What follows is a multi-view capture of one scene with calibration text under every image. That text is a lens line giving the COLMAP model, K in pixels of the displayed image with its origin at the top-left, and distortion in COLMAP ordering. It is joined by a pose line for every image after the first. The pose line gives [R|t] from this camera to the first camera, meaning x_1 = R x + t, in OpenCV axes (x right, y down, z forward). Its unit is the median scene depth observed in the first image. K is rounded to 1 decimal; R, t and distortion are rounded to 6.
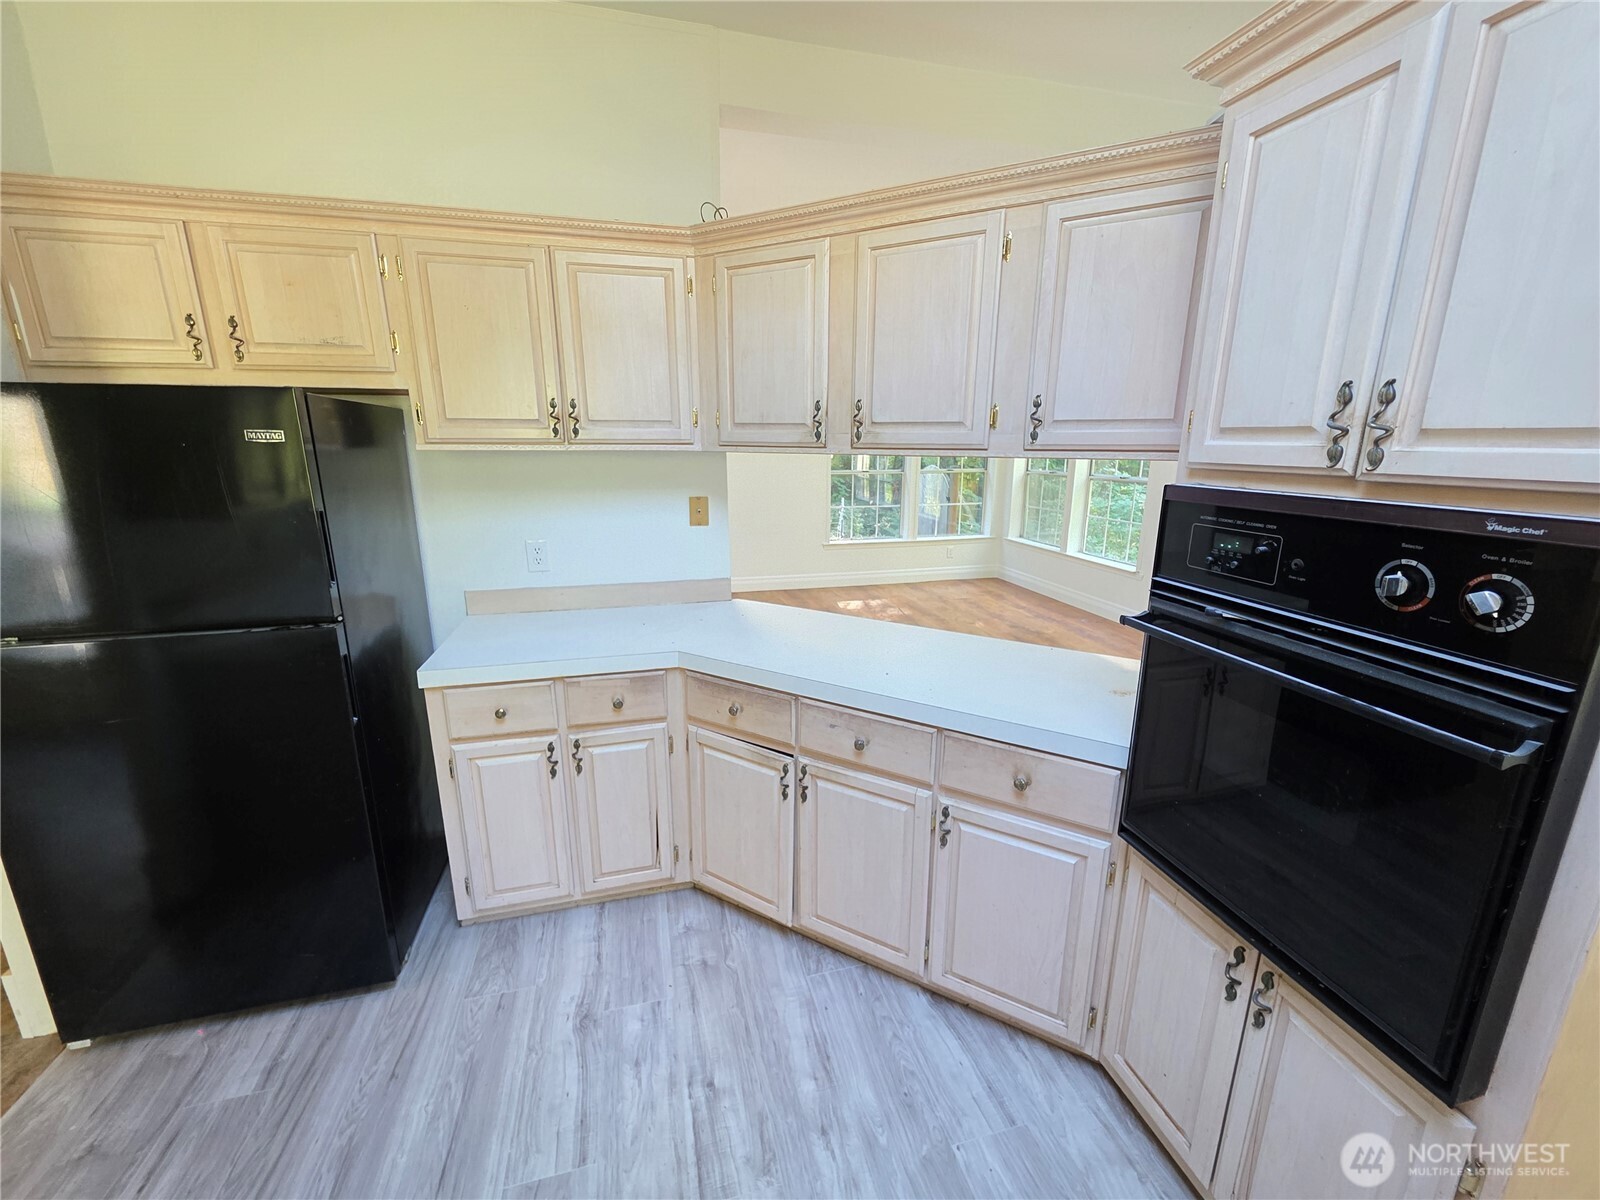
lens RADIAL K [[639.6, 0, 801.7], [0, 639.6, 596.4], [0, 0, 1]] dist [0.001061, -0.000372]
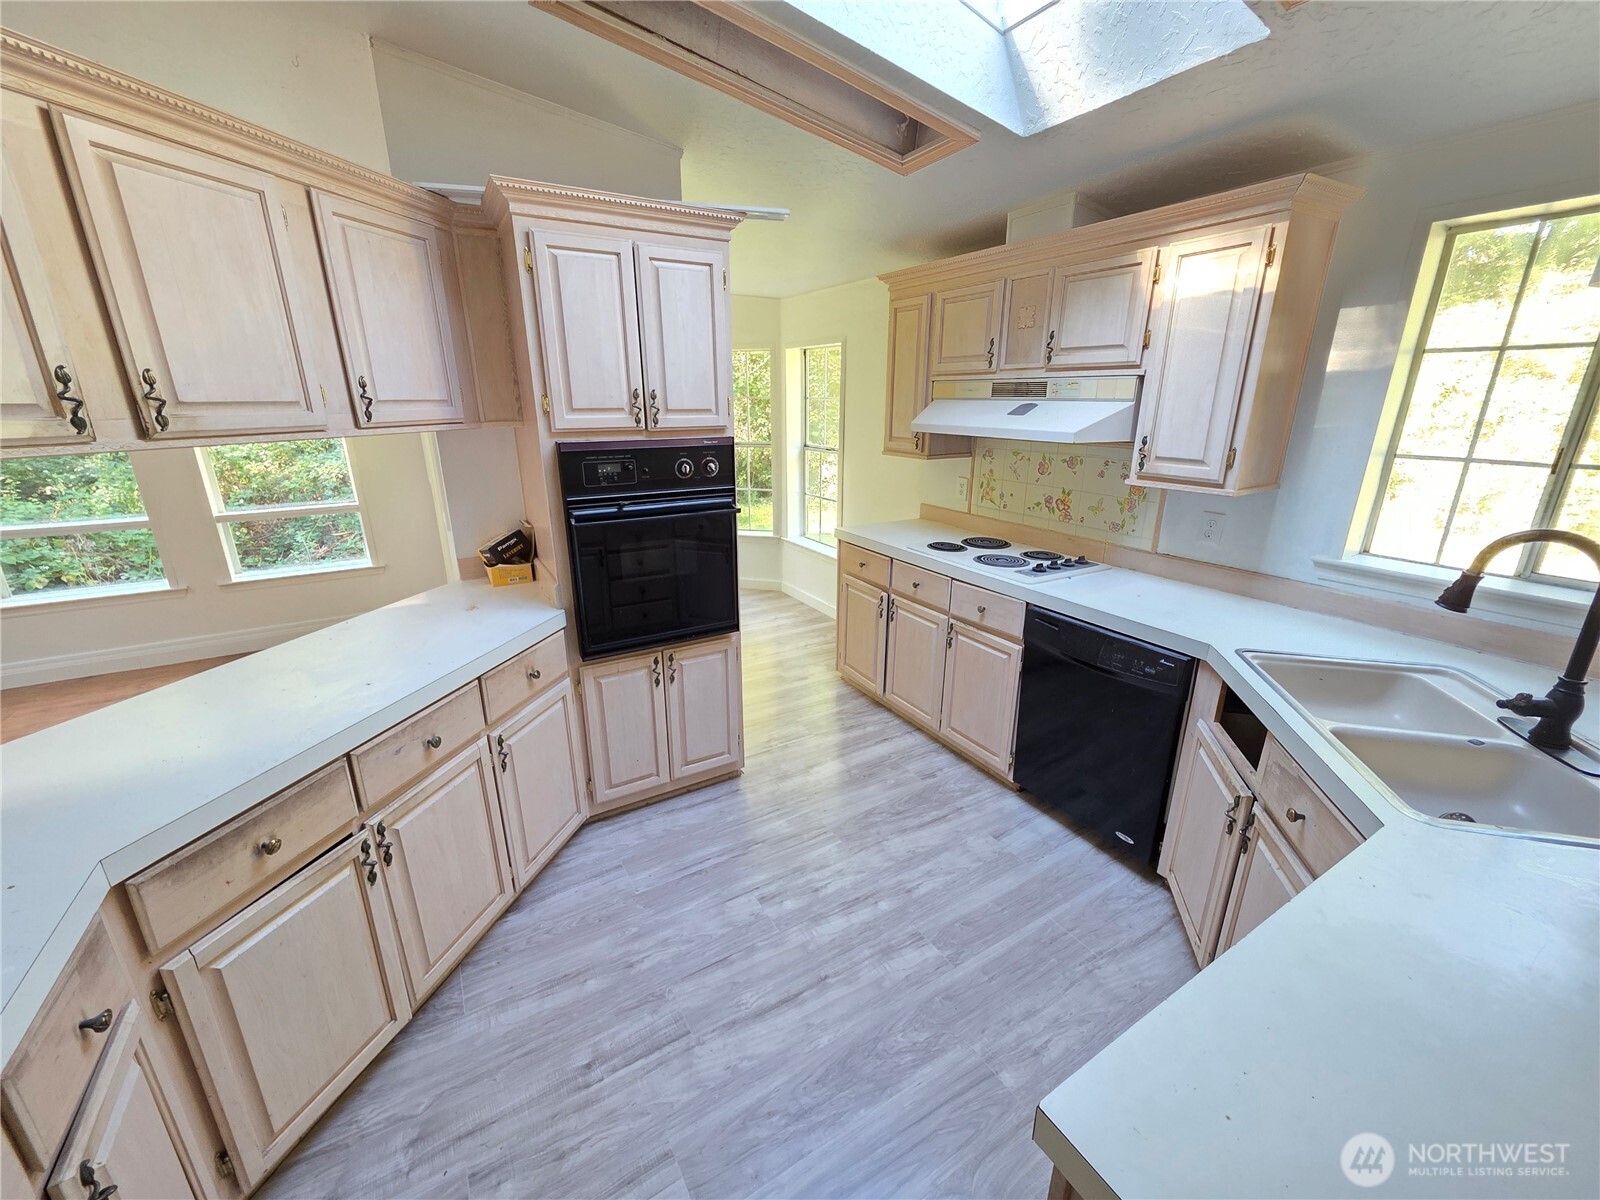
lens RADIAL K [[637.0, 0, 800.0], [0, 637.0, 600.0], [0, 0, 1]] dist [-0.000305, -0.000046]
pose [[-0.279793, -0.293402, 0.914129, -0.861647], [0.233040, 0.902926, 0.361134, -0.177608], [-0.931347, 0.314071, -0.184258, 0.583132]]
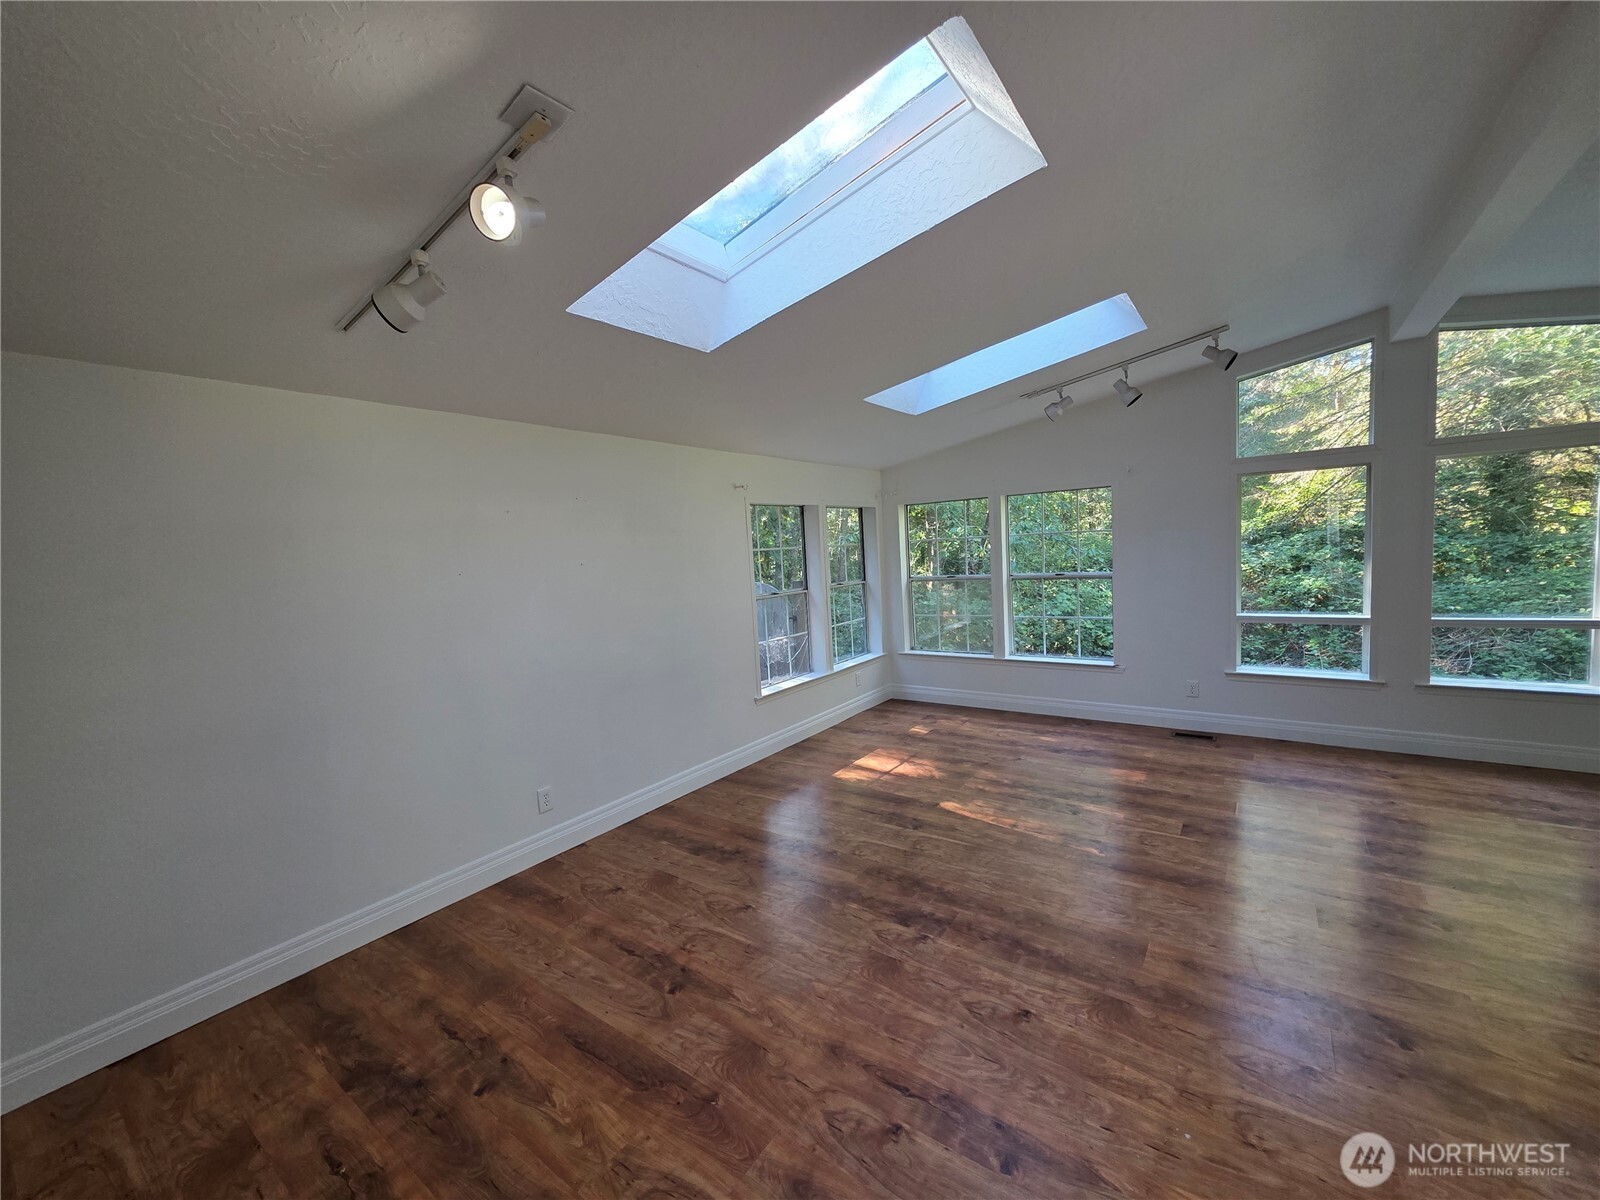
lens RADIAL K [[639.6, 0, 801.7], [0, 639.6, 596.4], [0, 0, 1]] dist [0.001061, -0.000372]
pose [[0.767224, -0.097609, 0.633908, -1.407873], [0.206859, 0.973194, -0.100512, -0.432079], [-0.607105, 0.208245, 0.766849, 1.579292]]
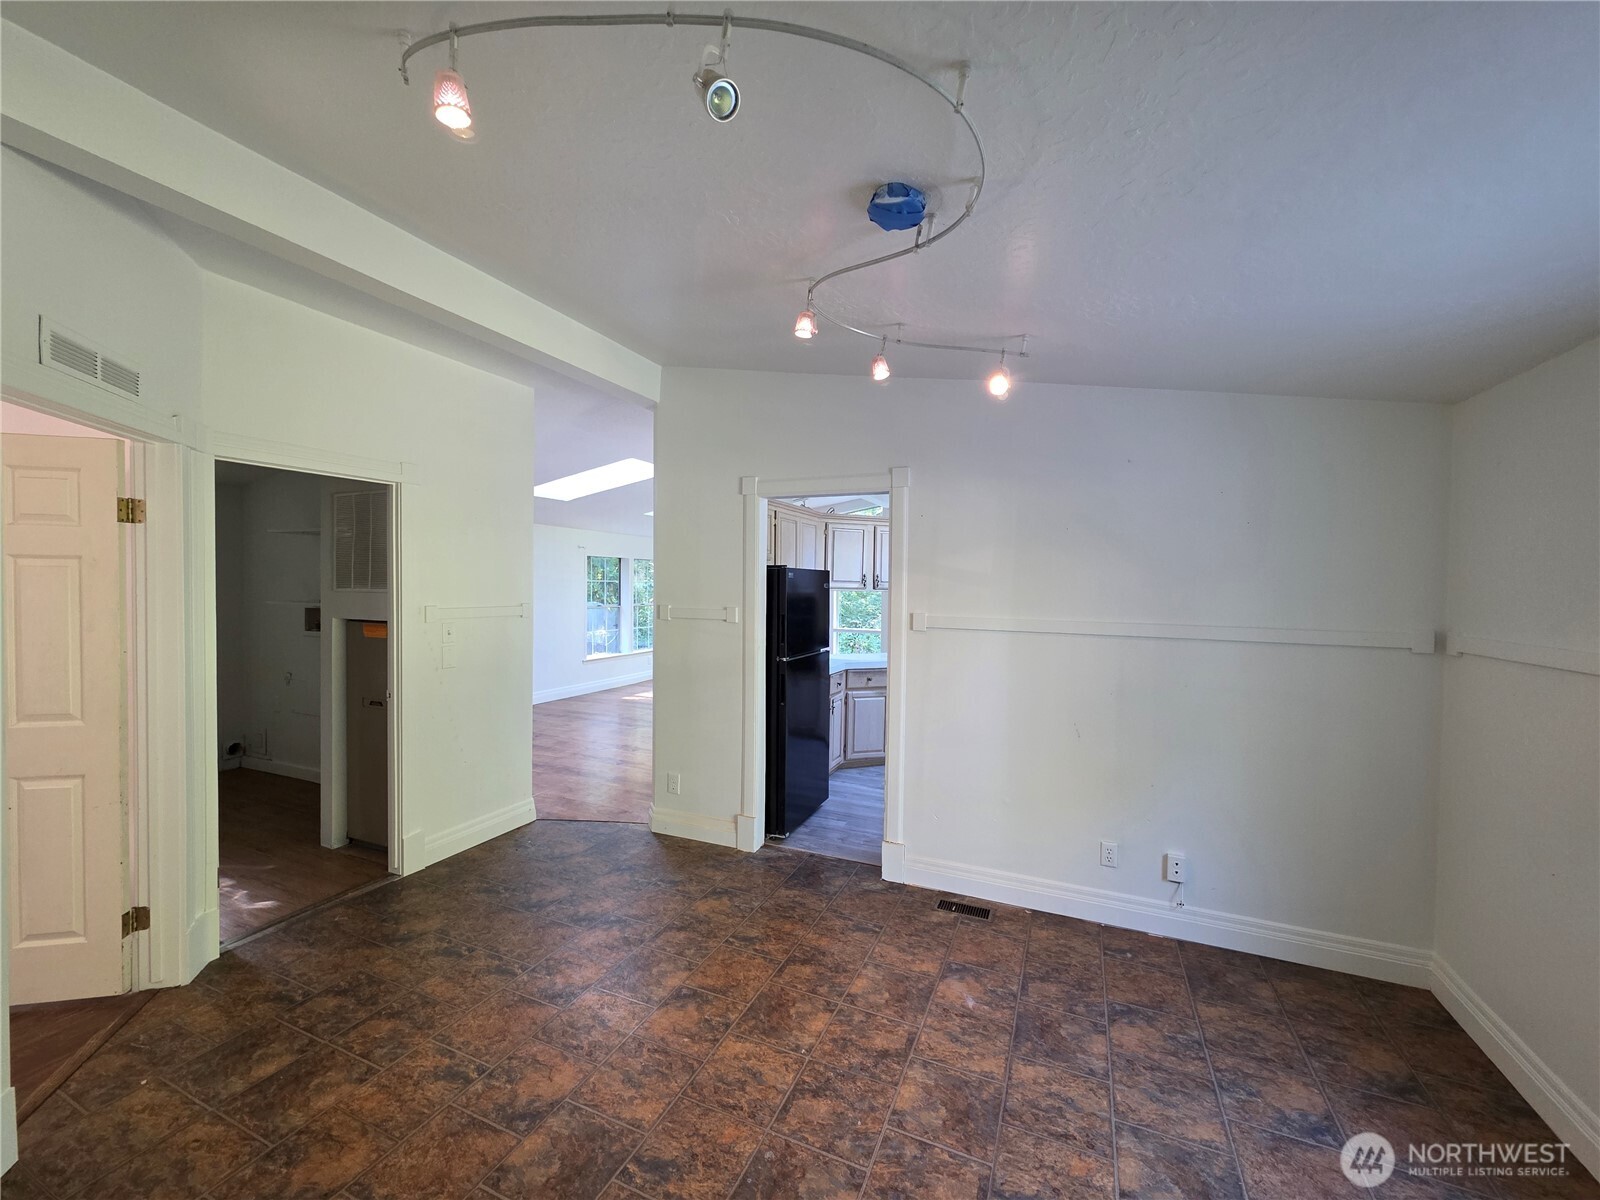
lens RADIAL K [[639.6, 0, 801.7], [0, 639.6, 596.4], [0, 0, 1]] dist [0.001061, -0.000372]
pose [[0.620990, -0.009465, 0.783762, -2.766573], [0.176107, 0.976047, -0.127747, 0.140992], [-0.763779, 0.217355, 0.607782, -0.633685]]
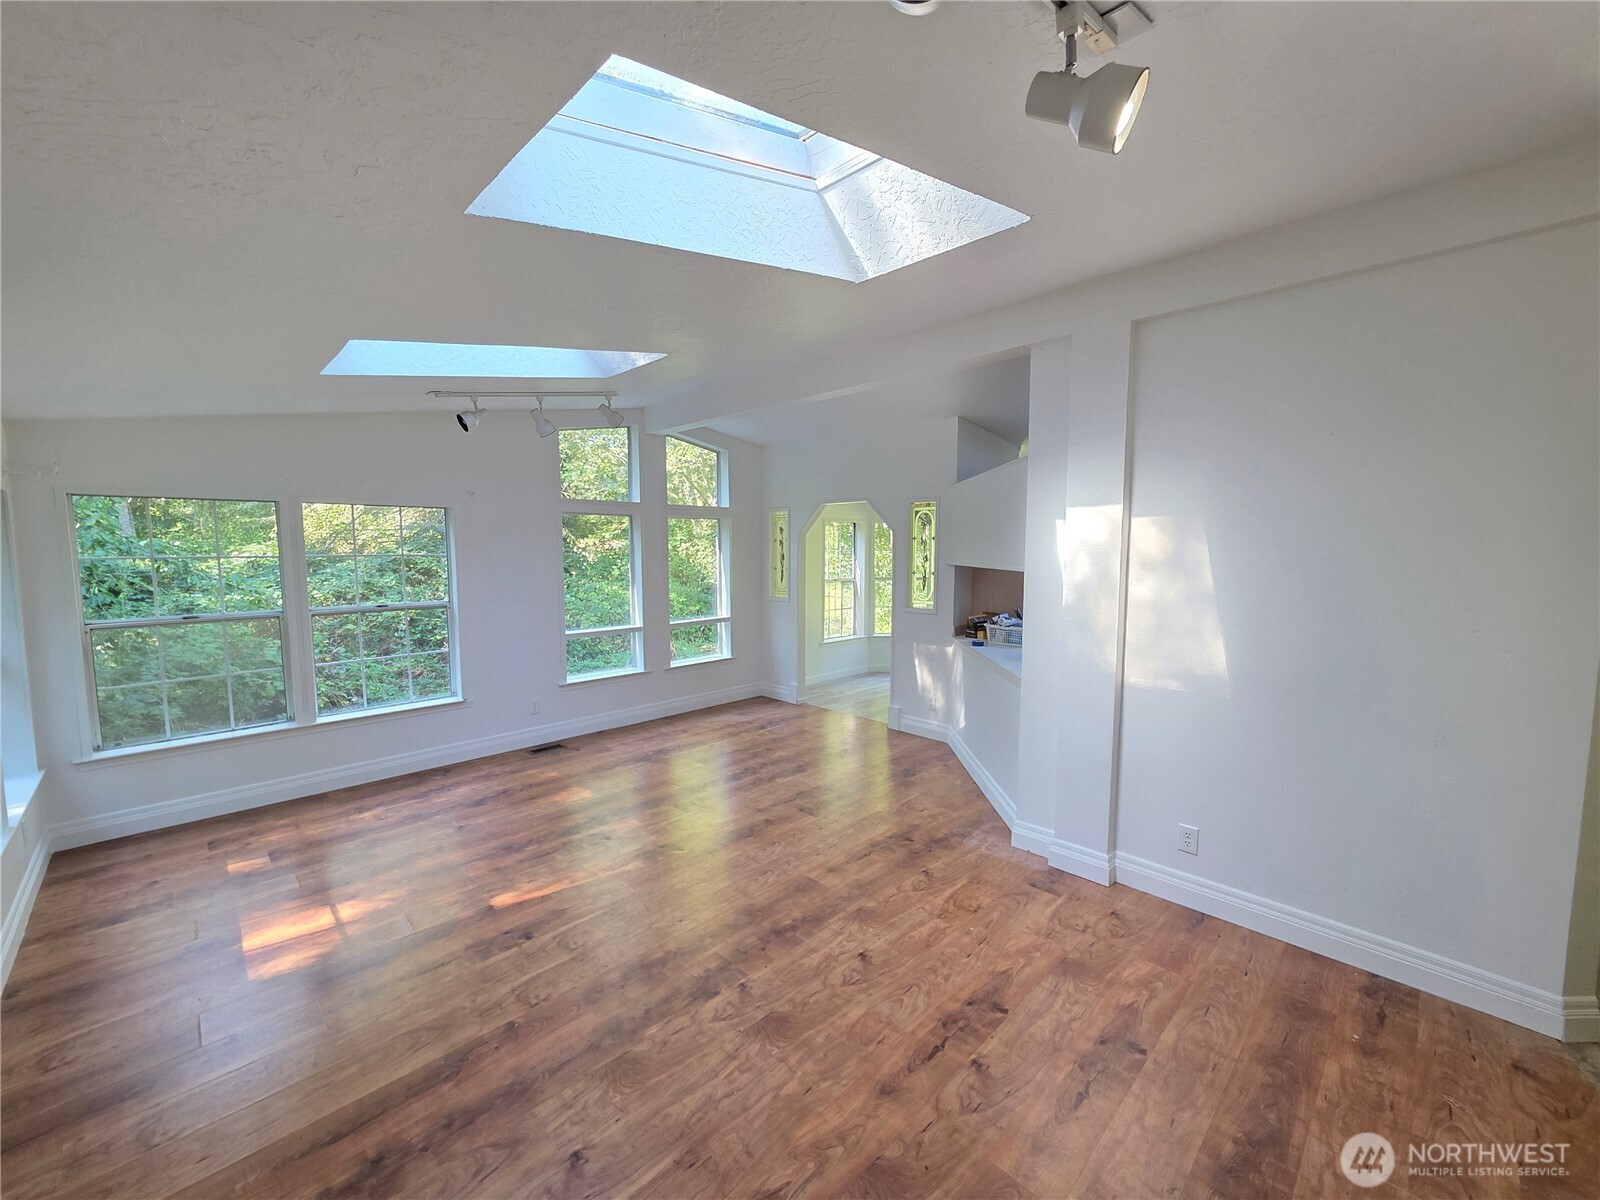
lens RADIAL K [[639.6, 0, 801.7], [0, 639.6, 596.4], [0, 0, 1]] dist [0.001061, -0.000372]
pose [[-0.506709, -0.078276, 0.858557, -1.530953], [0.198995, 0.958358, 0.204819, -0.830585], [-0.838837, 0.274632, -0.470032, 3.009807]]
